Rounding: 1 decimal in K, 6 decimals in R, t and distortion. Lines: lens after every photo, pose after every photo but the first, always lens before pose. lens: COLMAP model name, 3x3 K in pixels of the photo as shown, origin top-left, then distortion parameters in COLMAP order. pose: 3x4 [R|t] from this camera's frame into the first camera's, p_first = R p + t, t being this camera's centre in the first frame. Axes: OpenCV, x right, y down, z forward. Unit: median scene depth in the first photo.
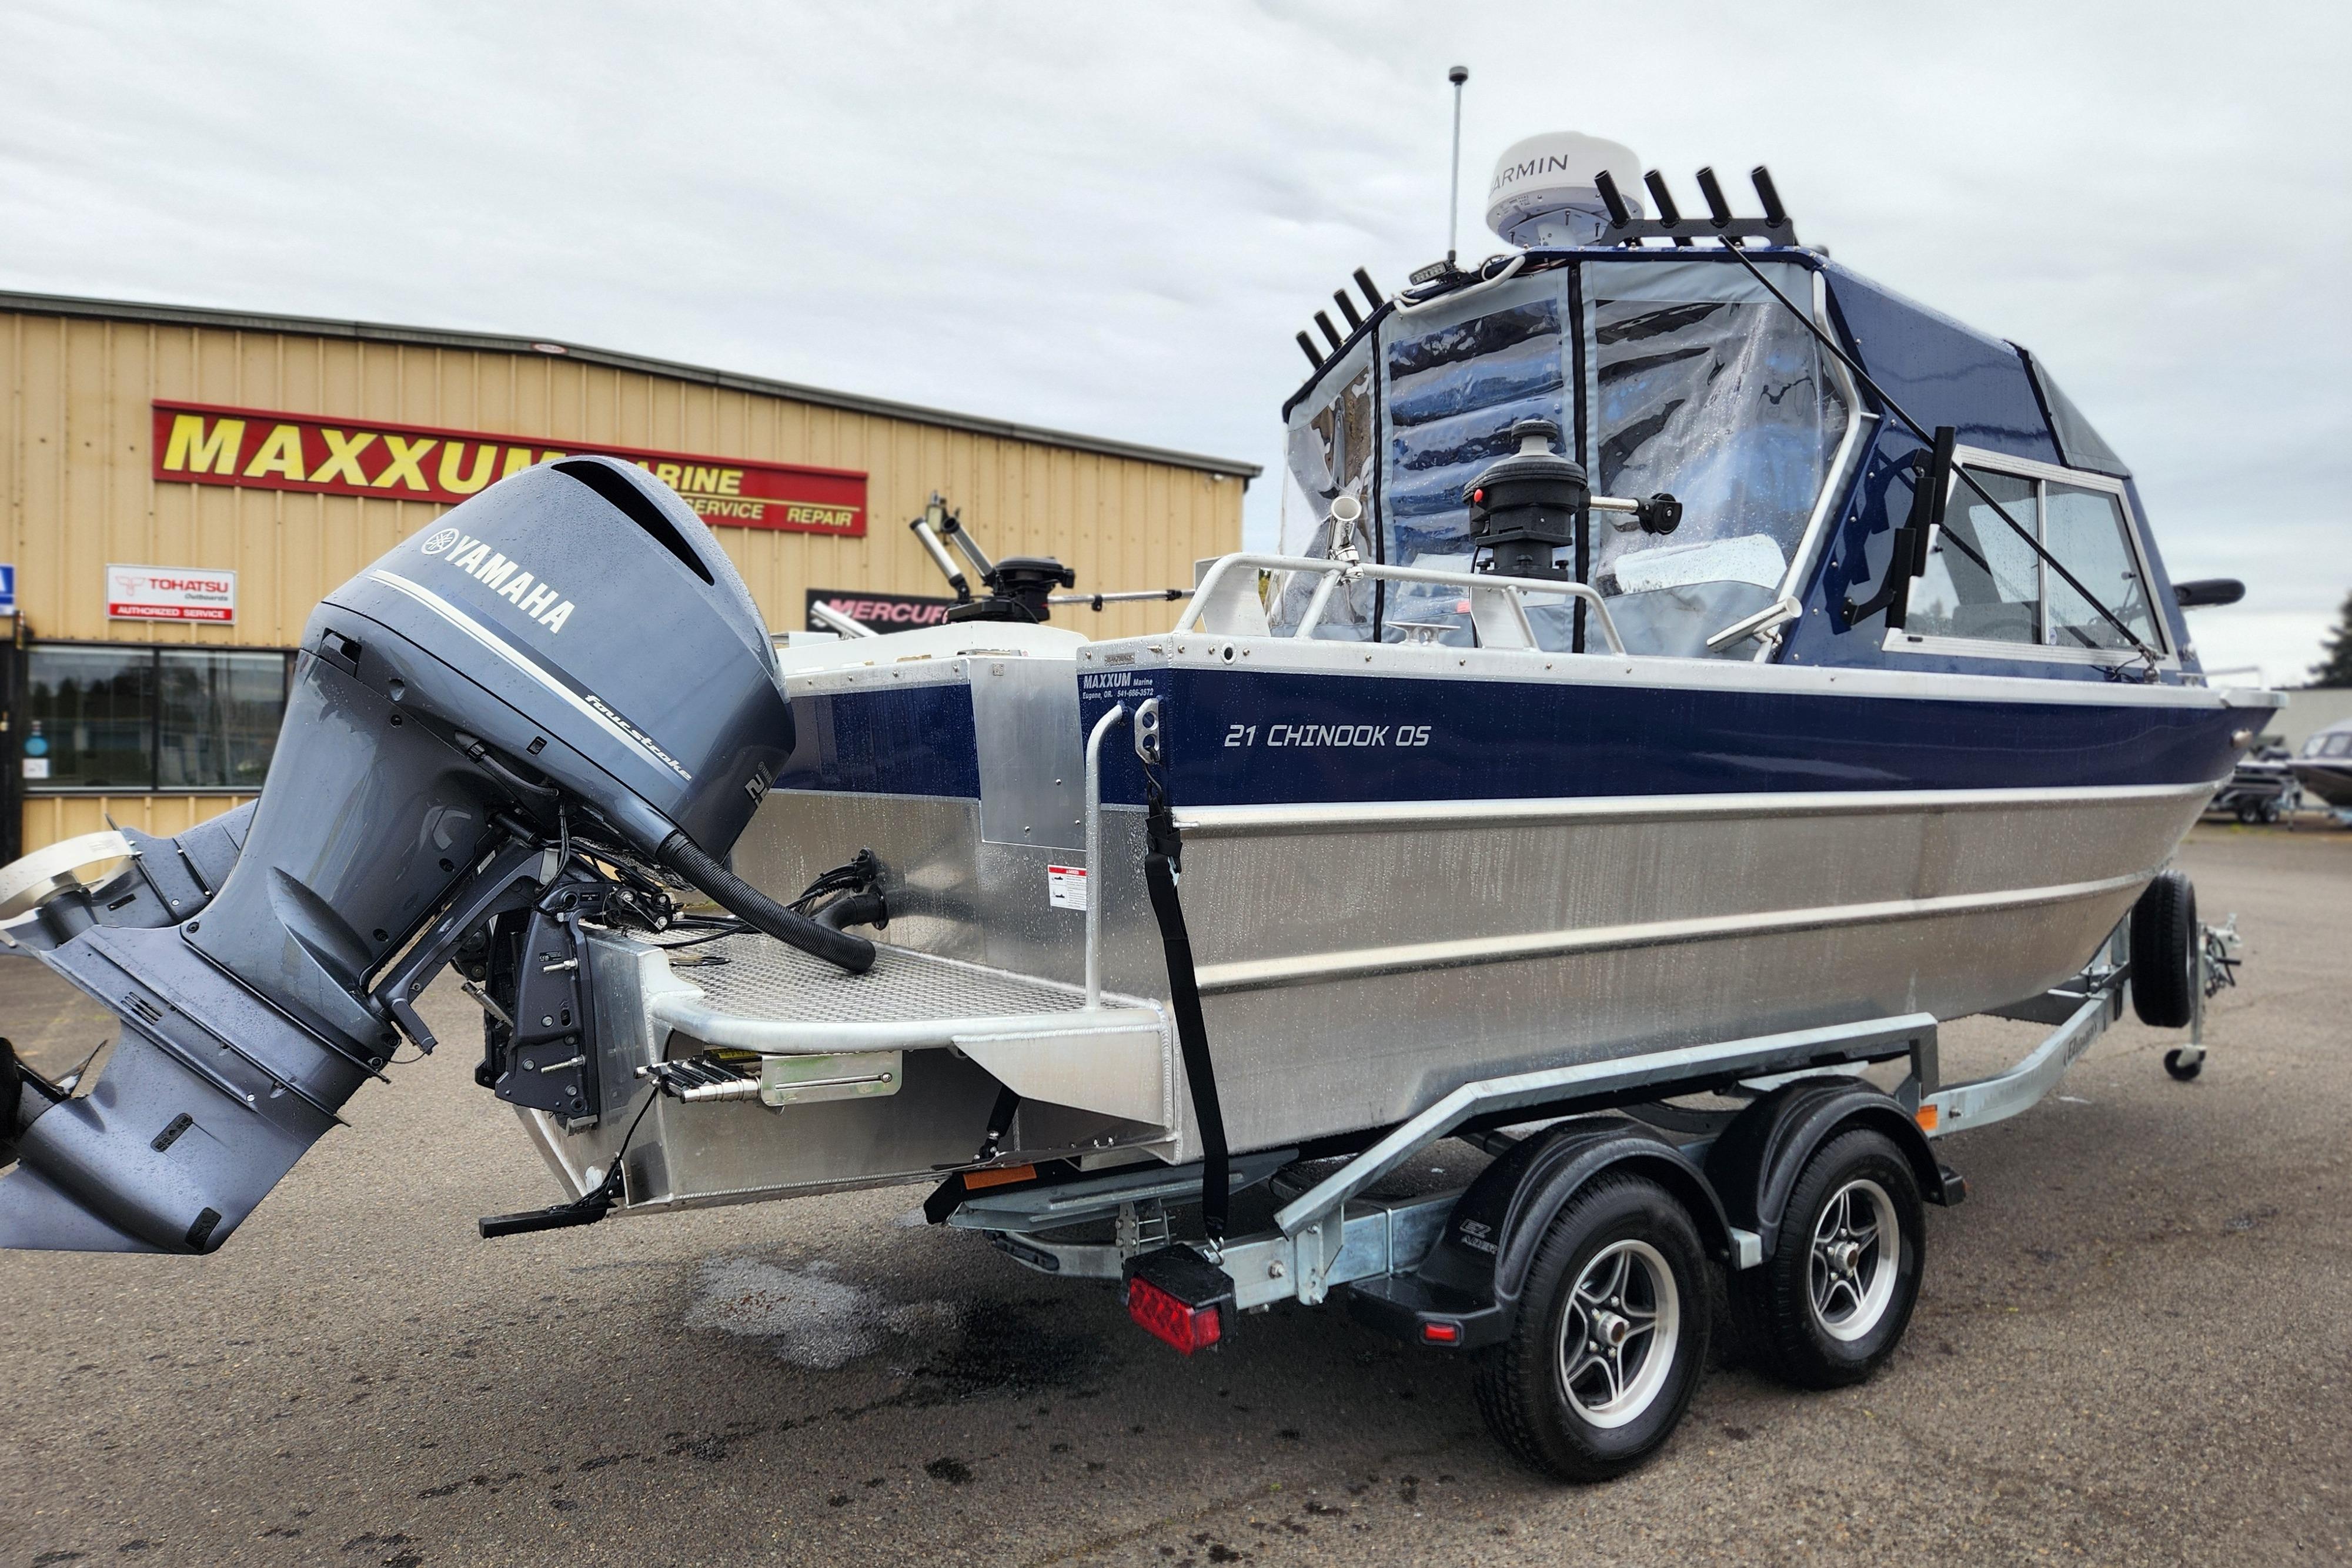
lens RADIAL K [[1574.2, 0, 1206.6], [0, 1574.2, 744.5], [0, 0, 1]] dist [0.080118, -0.069275]
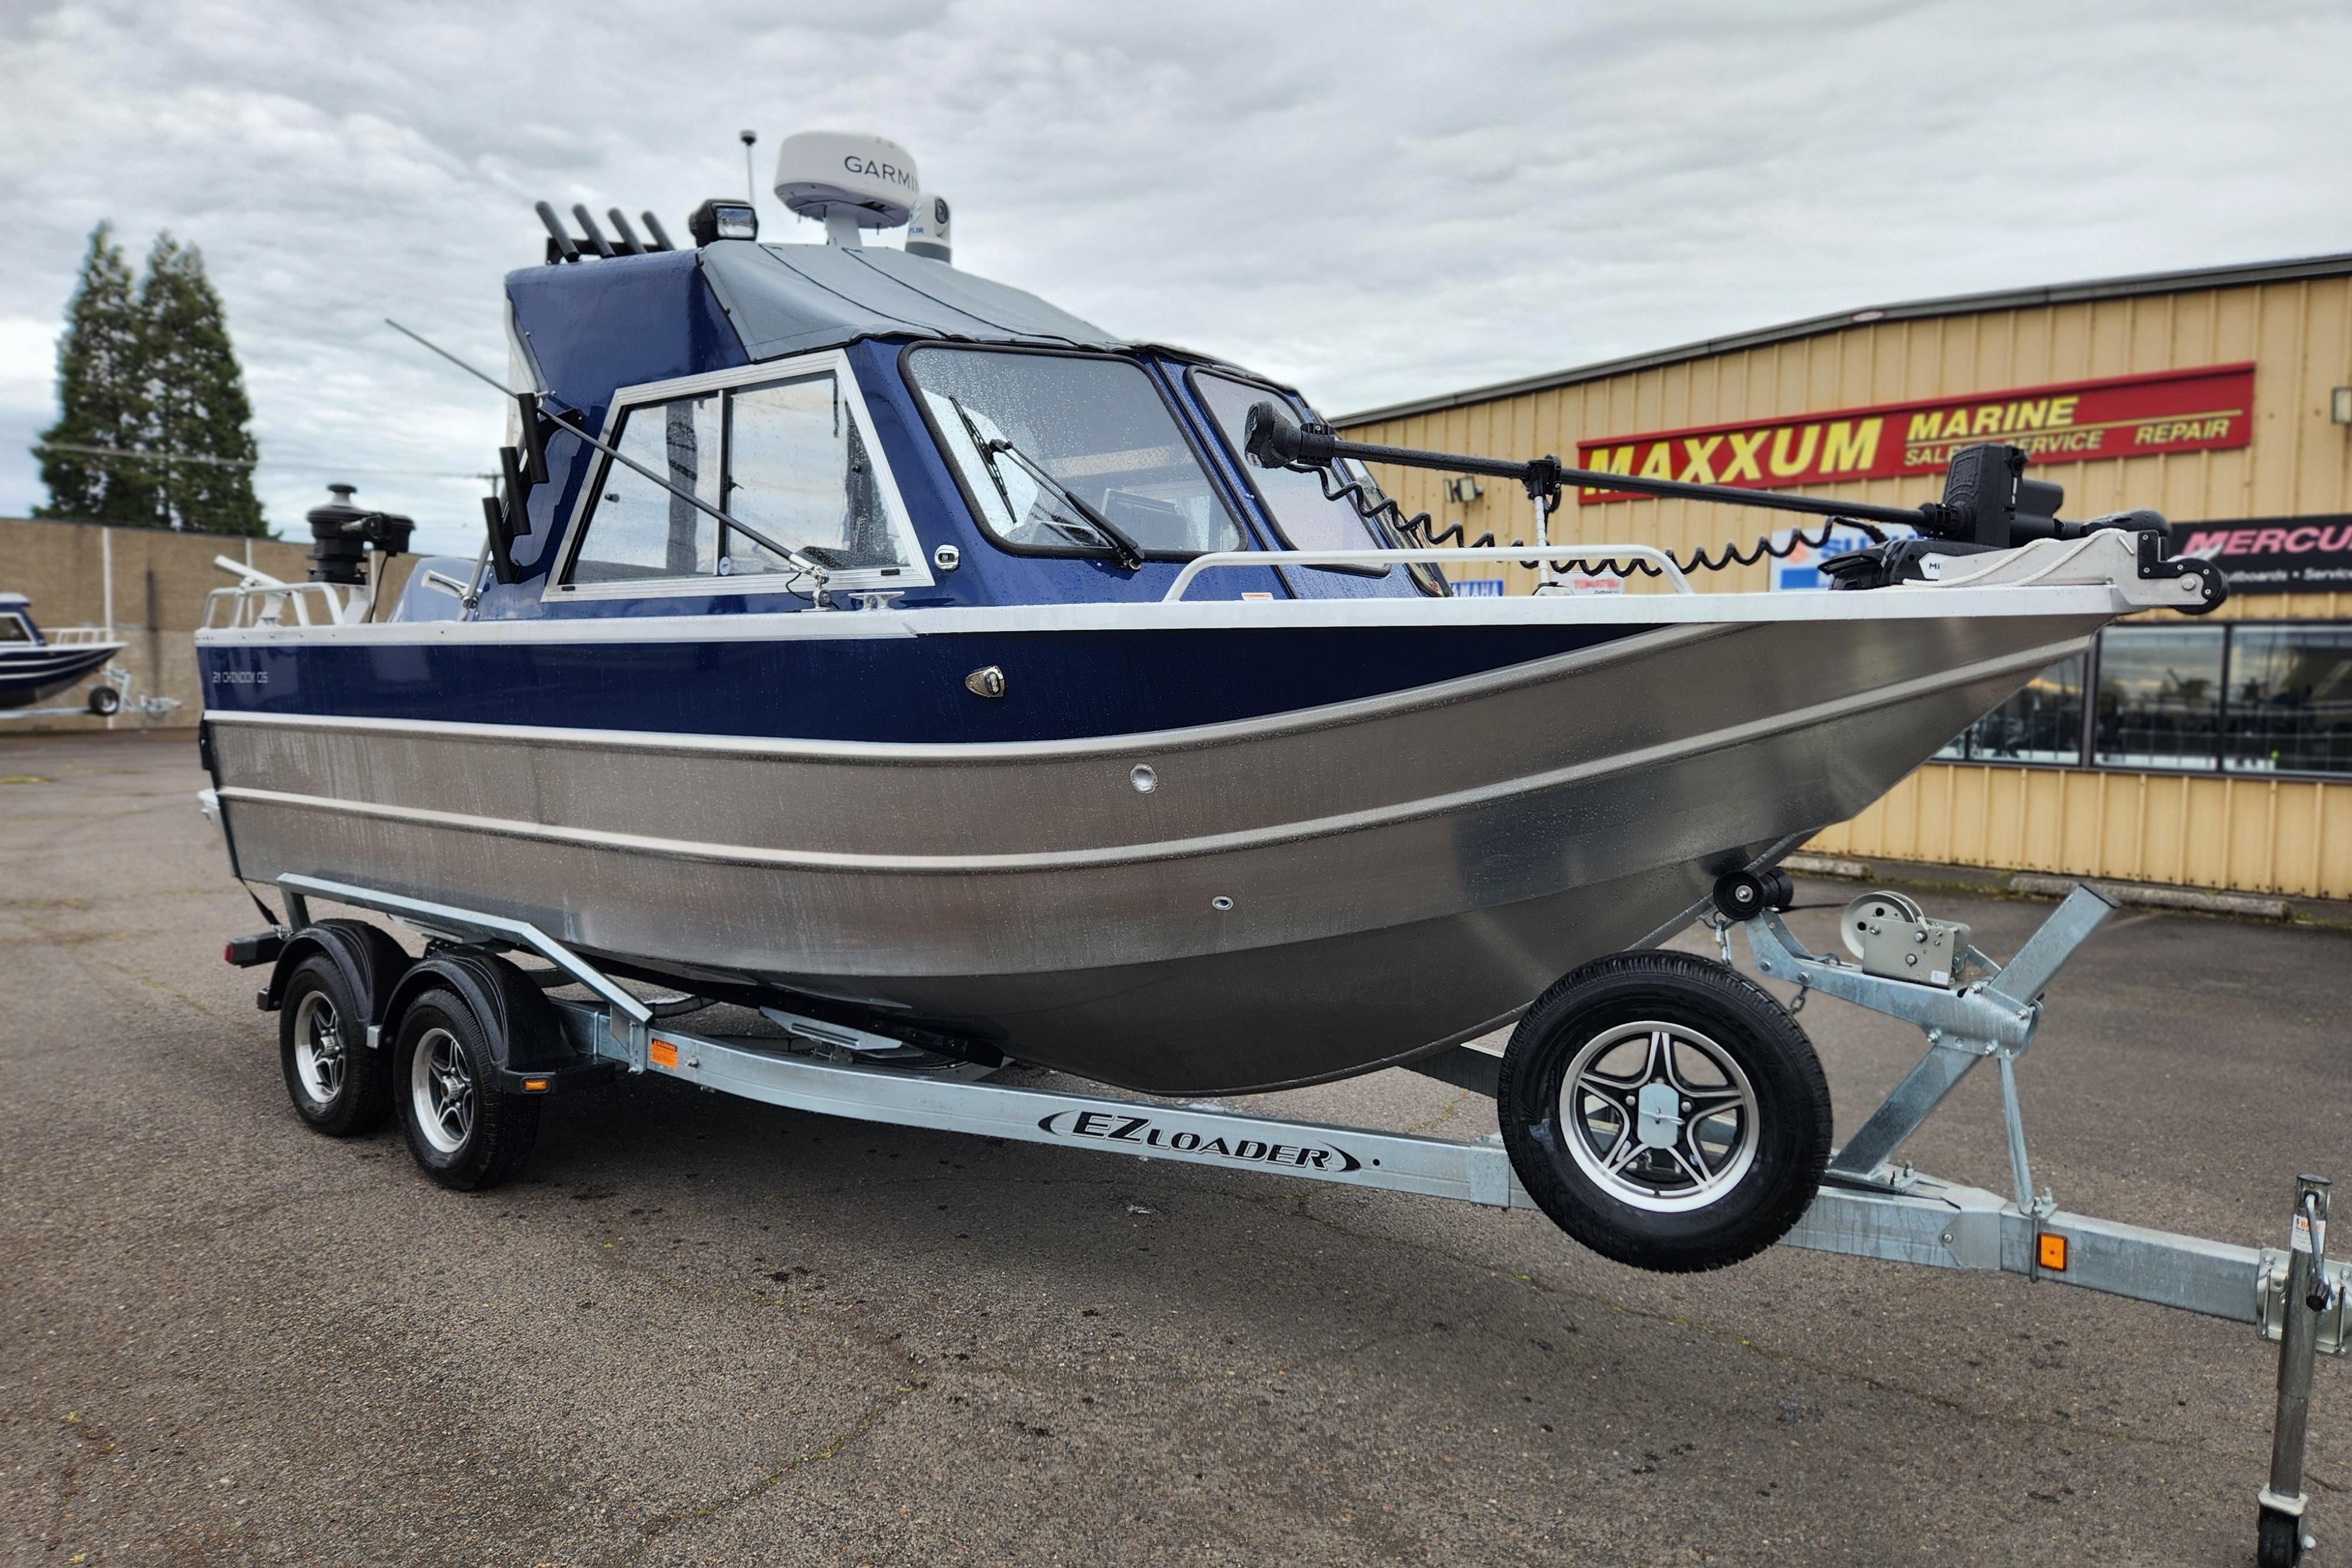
lens RADIAL K [[1574.2, 0, 1183.0], [0, 1574.2, 775.5], [0, 0, 1]] dist [0.080118, -0.069275]
pose [[0.245364, 0.047929, -0.968246, 1.773139], [-0.015060, 0.998845, 0.045627, 0.005908], [0.969314, 0.003386, 0.245802, 1.260170]]
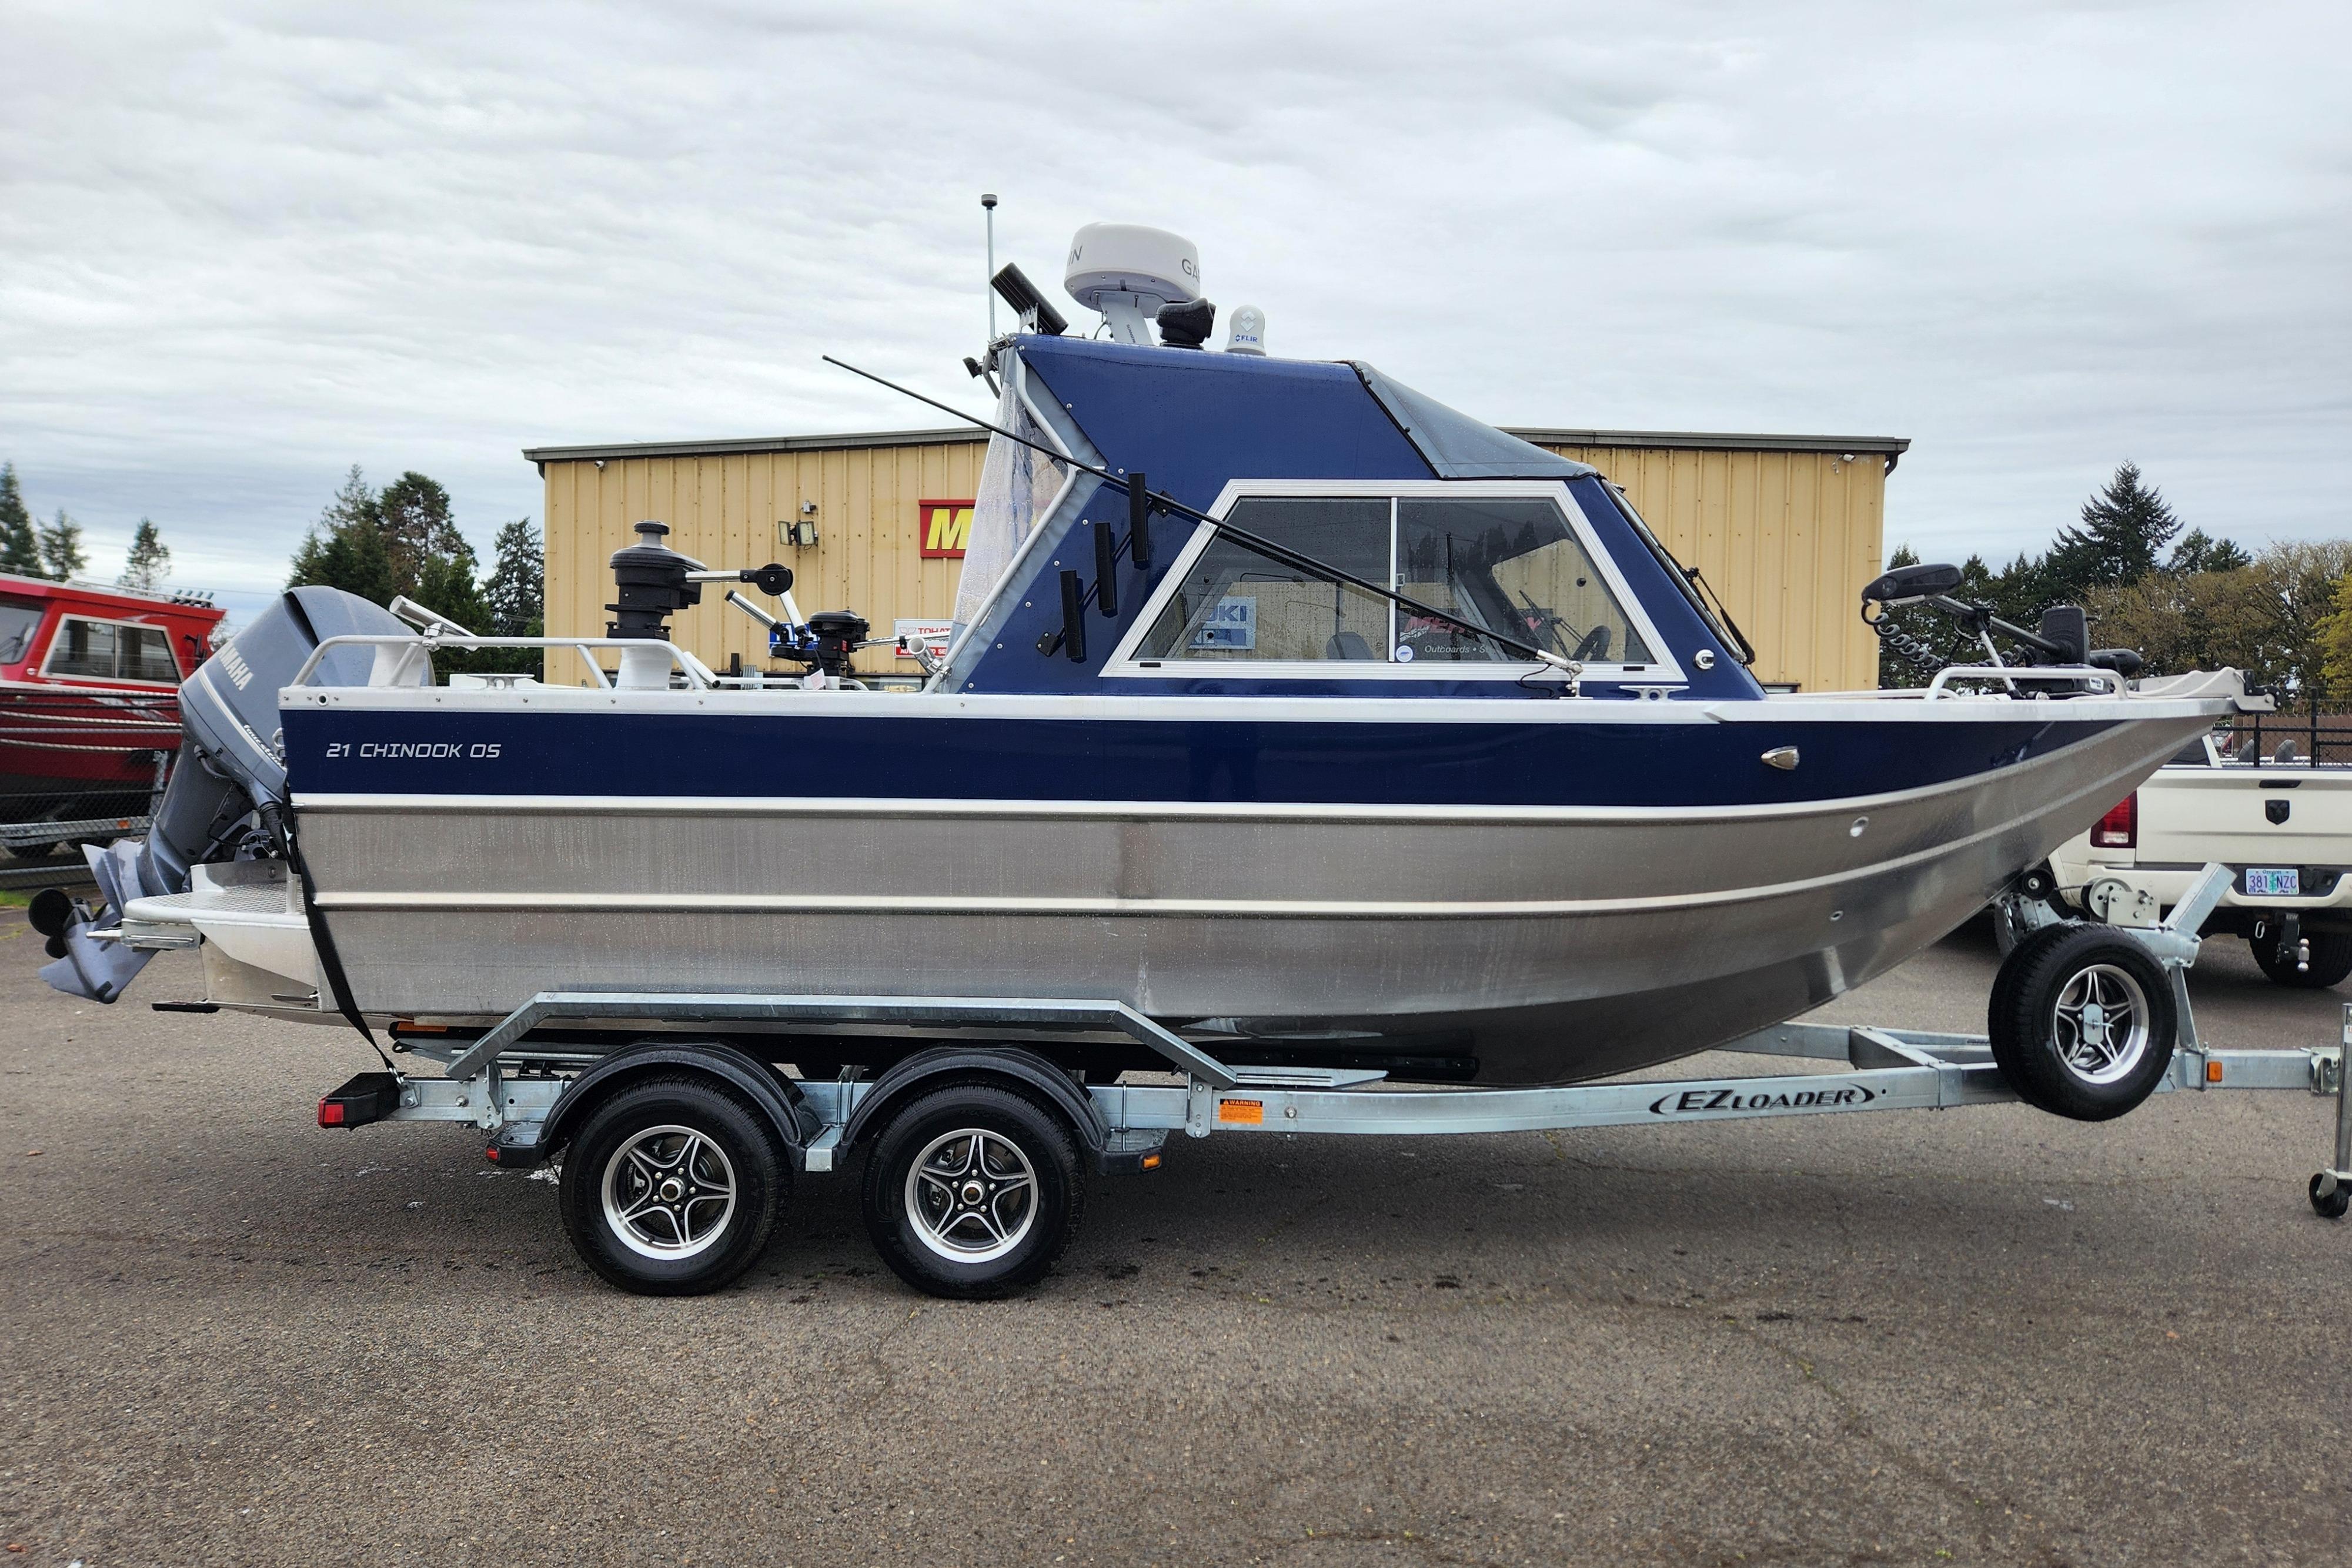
lens RADIAL K [[1574.2, 0, 1188.1], [0, 1574.2, 753.0], [0, 0, 1]] dist [0.080118, -0.069275]
pose [[0.793403, 0.008315, -0.608640, 1.247309], [-0.005785, 0.999965, 0.006119, -0.013048], [0.608670, -0.001334, 0.793423, 0.170400]]
